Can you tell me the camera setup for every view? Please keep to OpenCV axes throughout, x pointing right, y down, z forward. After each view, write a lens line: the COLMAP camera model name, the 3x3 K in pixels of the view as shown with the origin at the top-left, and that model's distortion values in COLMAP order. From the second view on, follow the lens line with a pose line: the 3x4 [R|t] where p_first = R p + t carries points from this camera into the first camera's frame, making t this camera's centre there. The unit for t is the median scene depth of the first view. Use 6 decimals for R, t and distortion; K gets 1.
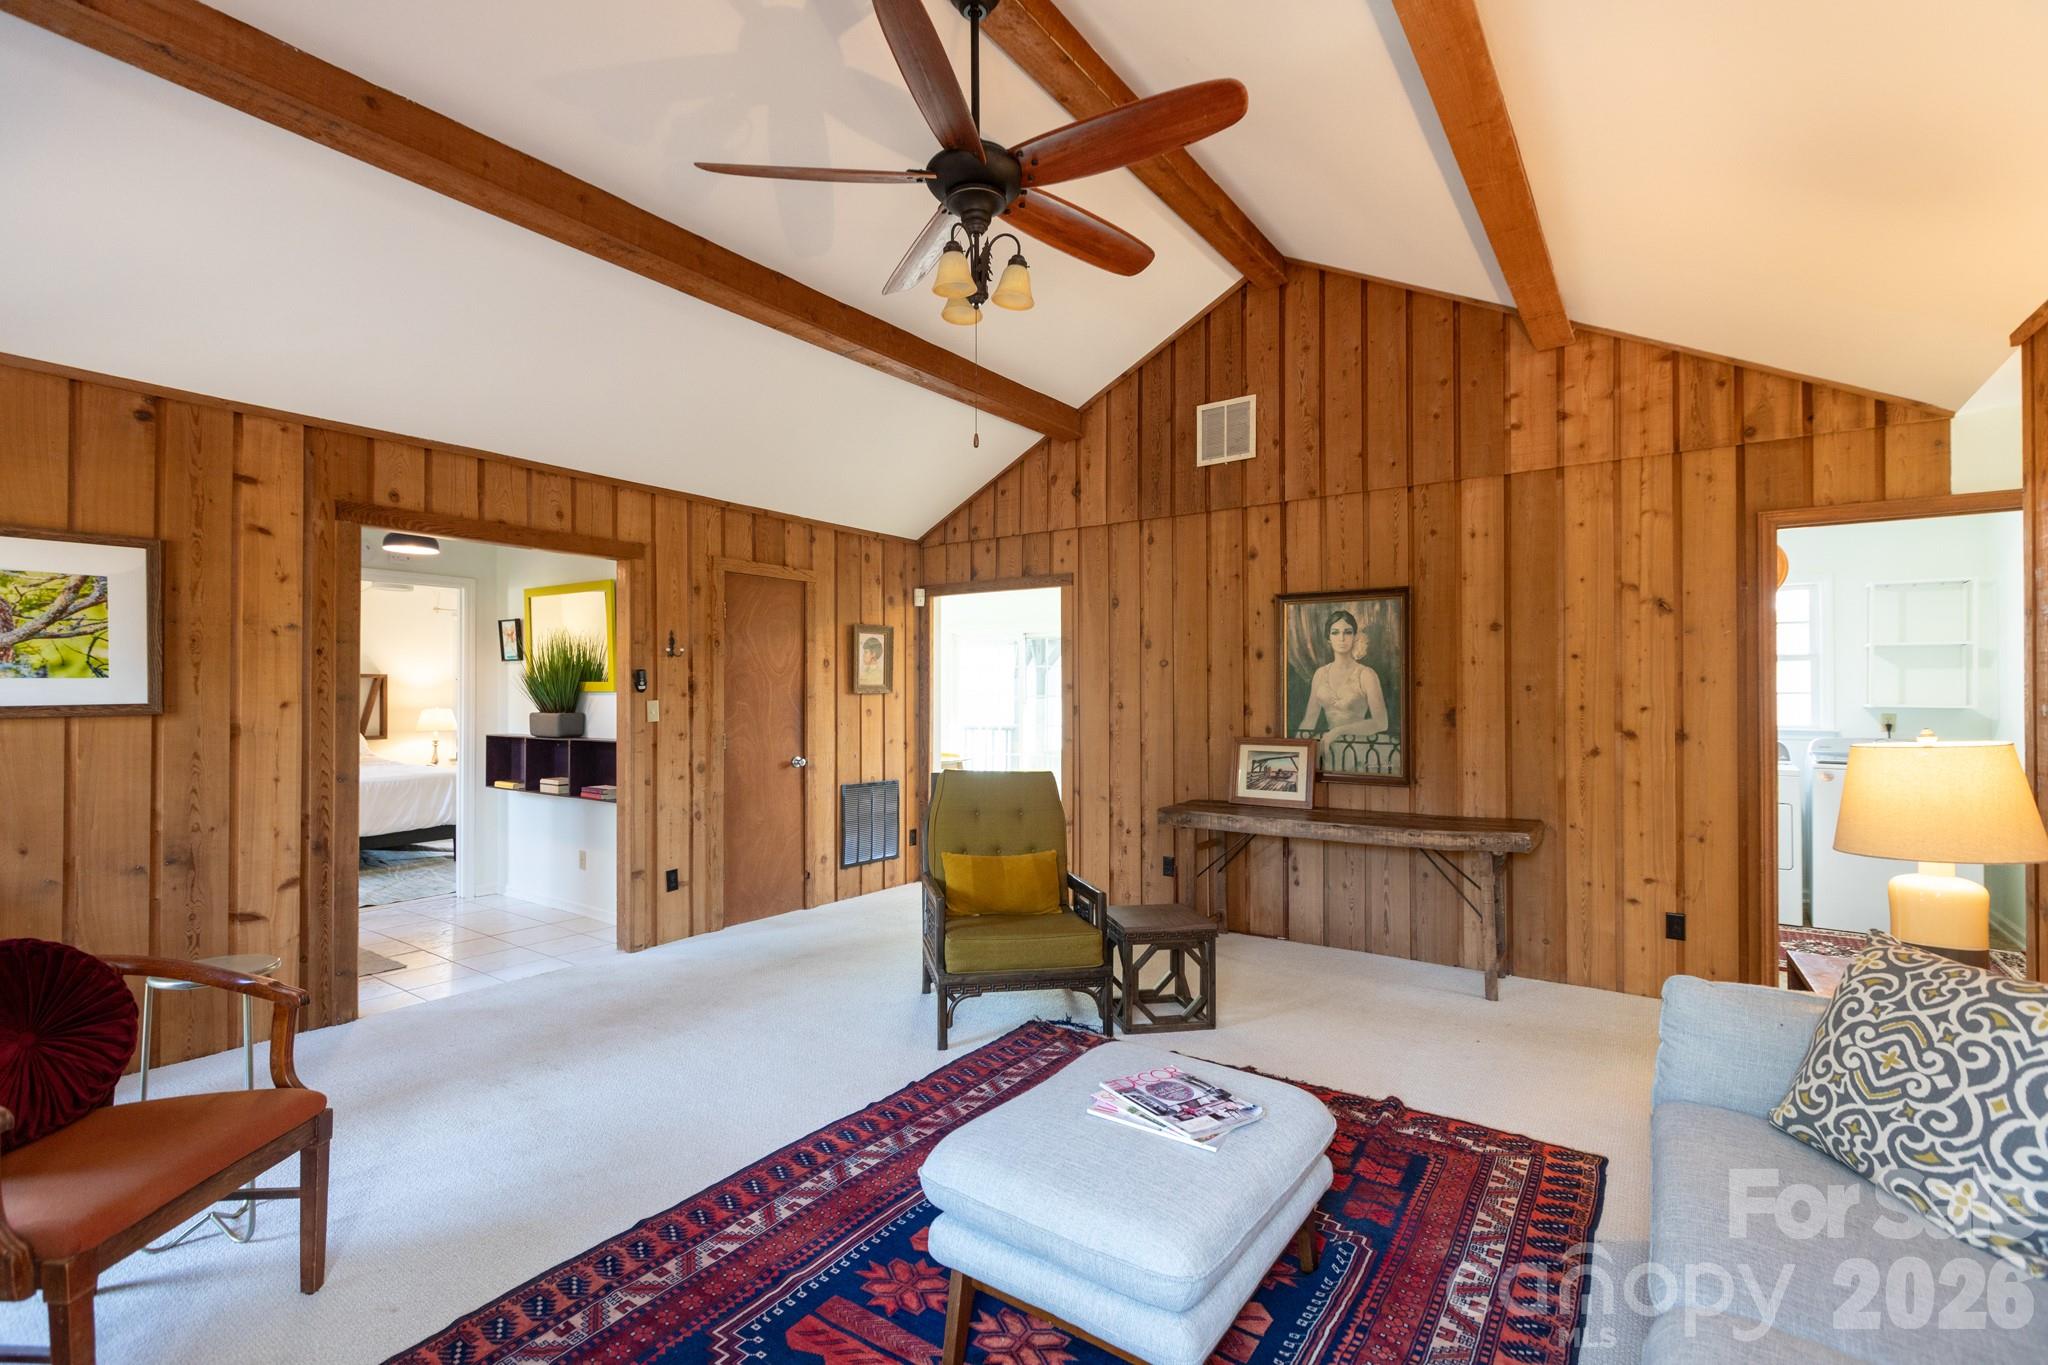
lens RADIAL K [[922.3, 0, 1005.6], [0, 922.3, 683.7], [0, 0, 1]] dist [0.001179, 0.000620]
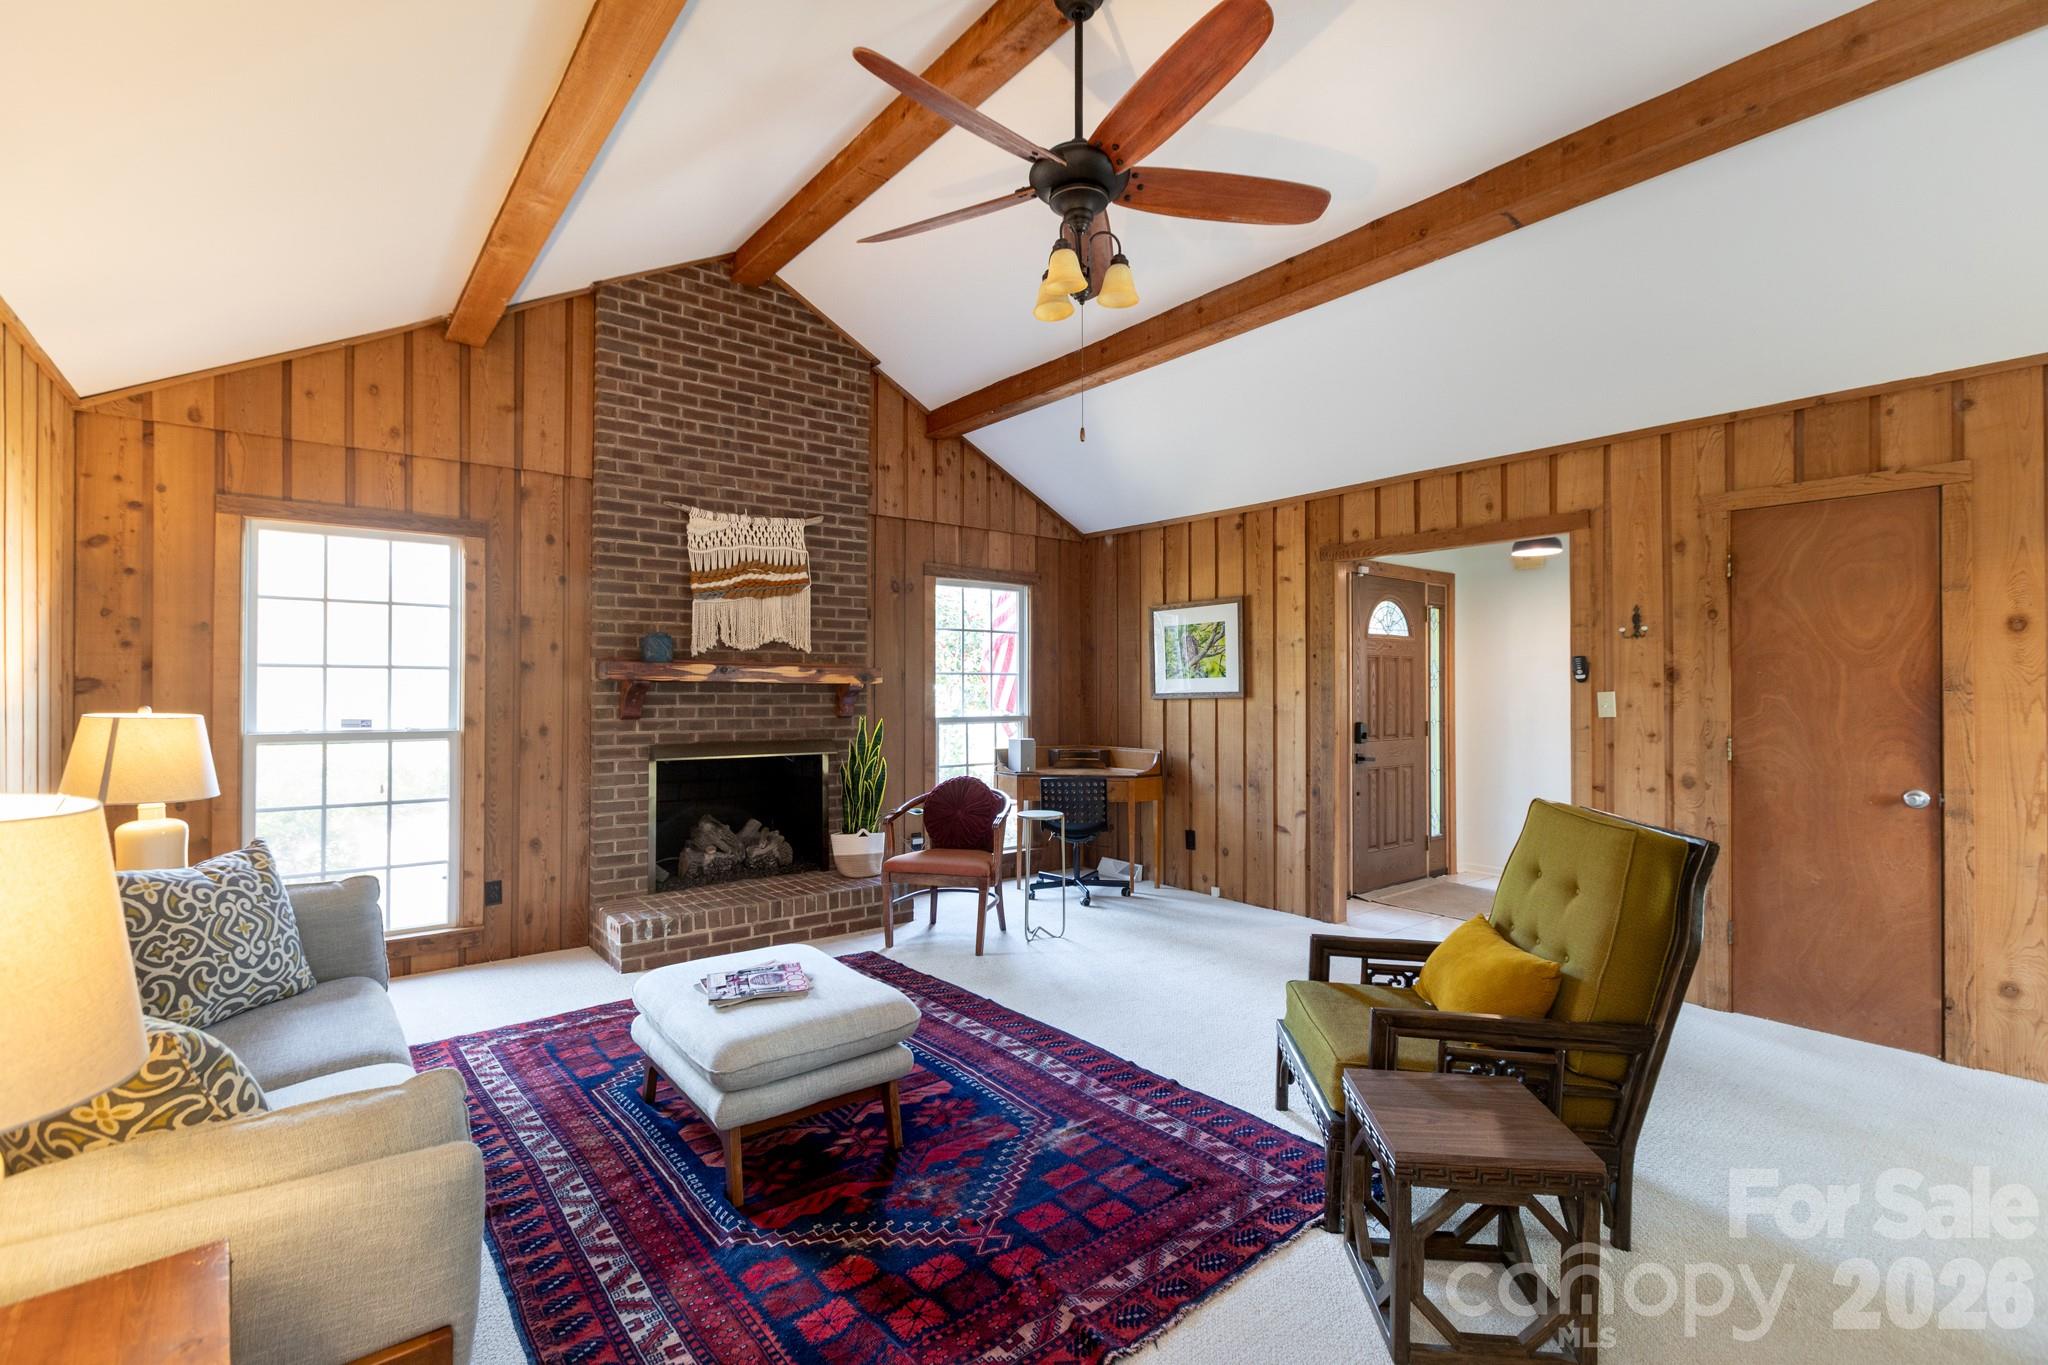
lens RADIAL K [[922.3, 0, 1030.7], [0, 922.3, 689.2], [0, 0, 1]] dist [0.001179, 0.000620]
pose [[-0.252818, -0.003593, -0.967507, 0.589216], [0.010227, 0.999927, -0.006386, 0.016361], [0.967460, -0.011509, -0.252762, 0.735778]]
